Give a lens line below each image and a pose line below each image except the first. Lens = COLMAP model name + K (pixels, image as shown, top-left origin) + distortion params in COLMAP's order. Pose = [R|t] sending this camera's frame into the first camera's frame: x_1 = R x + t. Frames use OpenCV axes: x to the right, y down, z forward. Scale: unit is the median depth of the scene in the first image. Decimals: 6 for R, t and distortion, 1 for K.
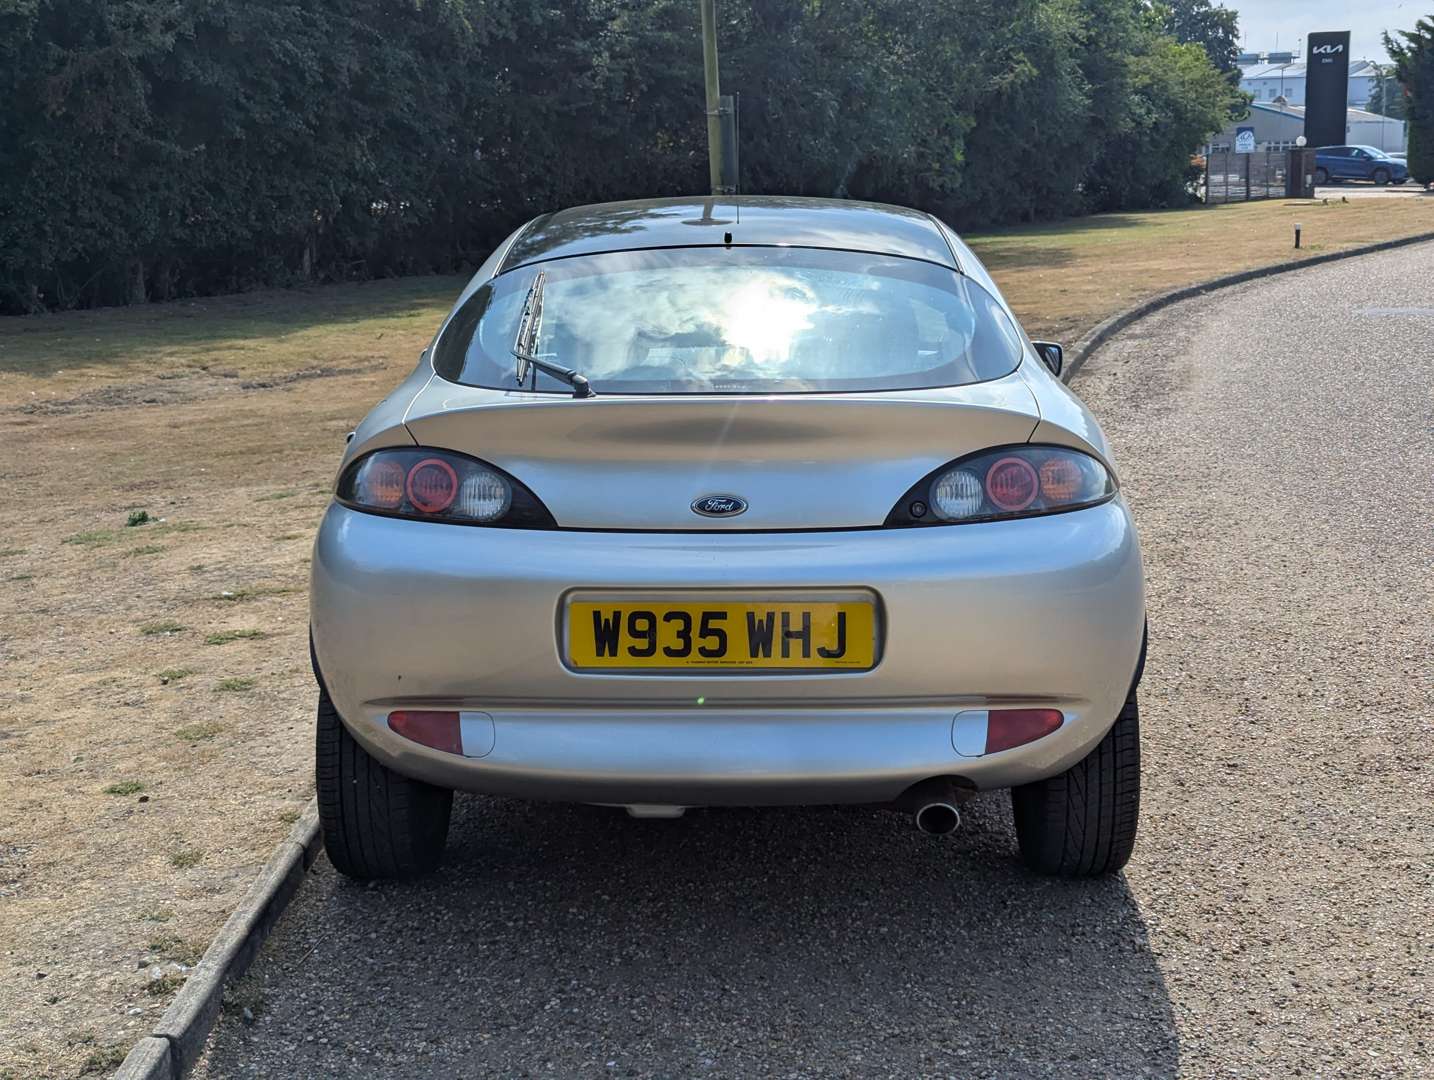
lens RADIAL K [[2111.3, 0, 673.5], [0, 2111.3, 509.2], [0, 0, 1]] dist [0.031465, 0.031121]
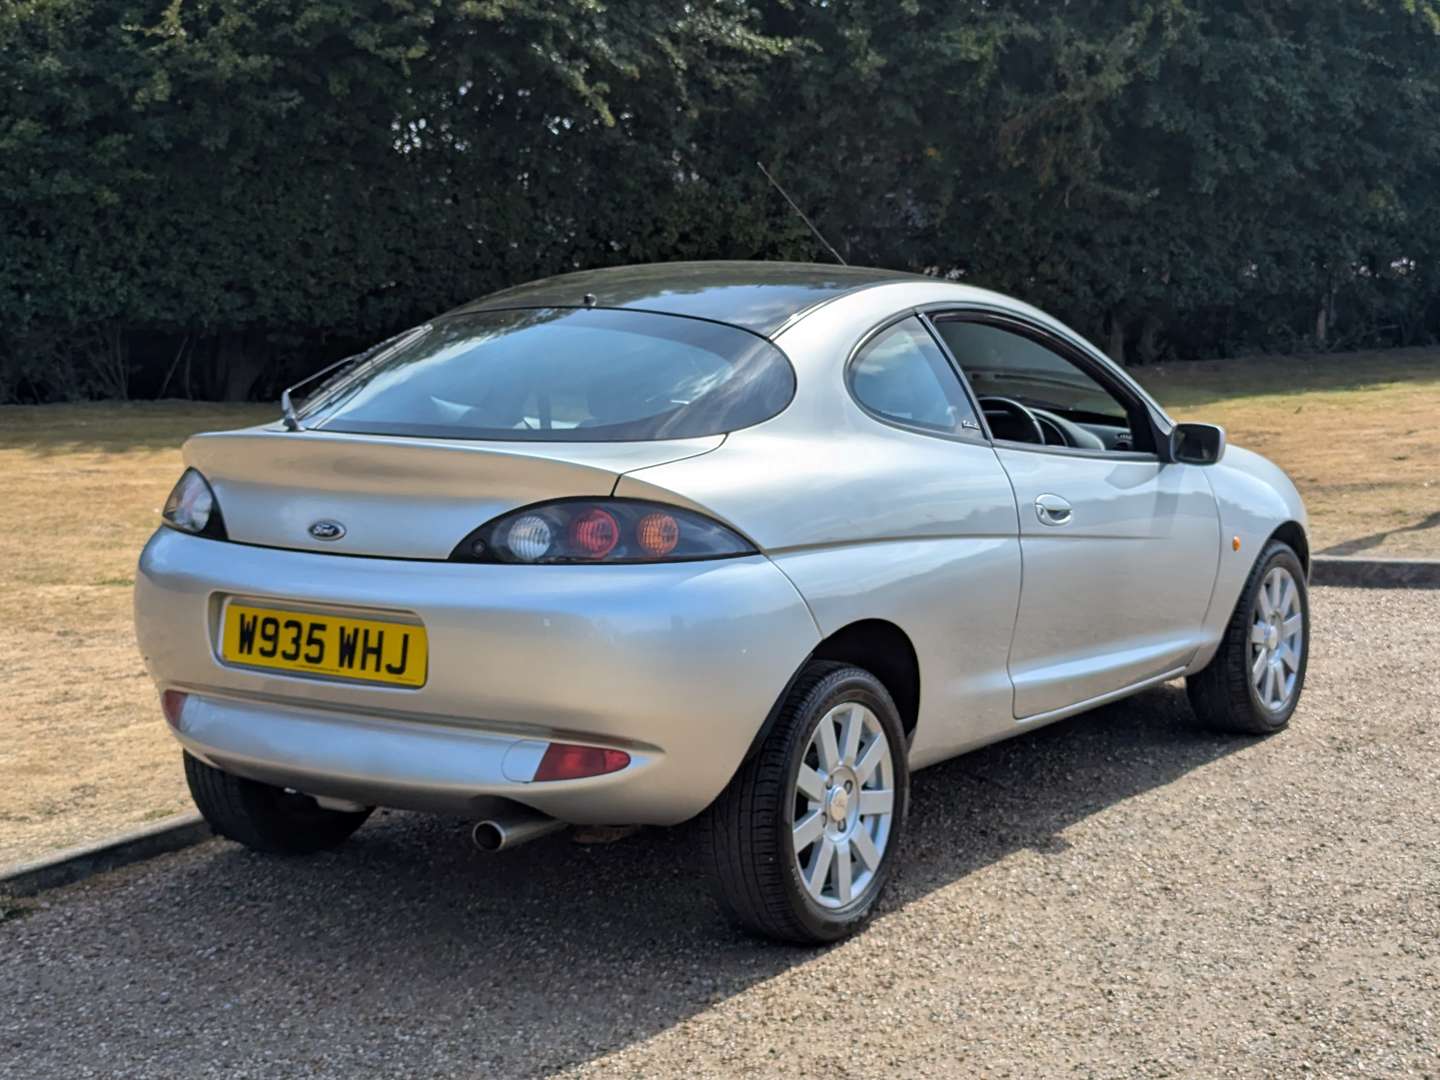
lens RADIAL K [[2429.9, 0, 668.8], [0, 2429.9, 537.5], [0, 0, 1]] dist [0.050916, -0.057636]
pose [[0.849691, 0.069153, -0.522727, 0.854450], [-0.084263, 0.996430, -0.005148, -0.006346], [0.520505, 0.048421, 0.852484, -0.014349]]
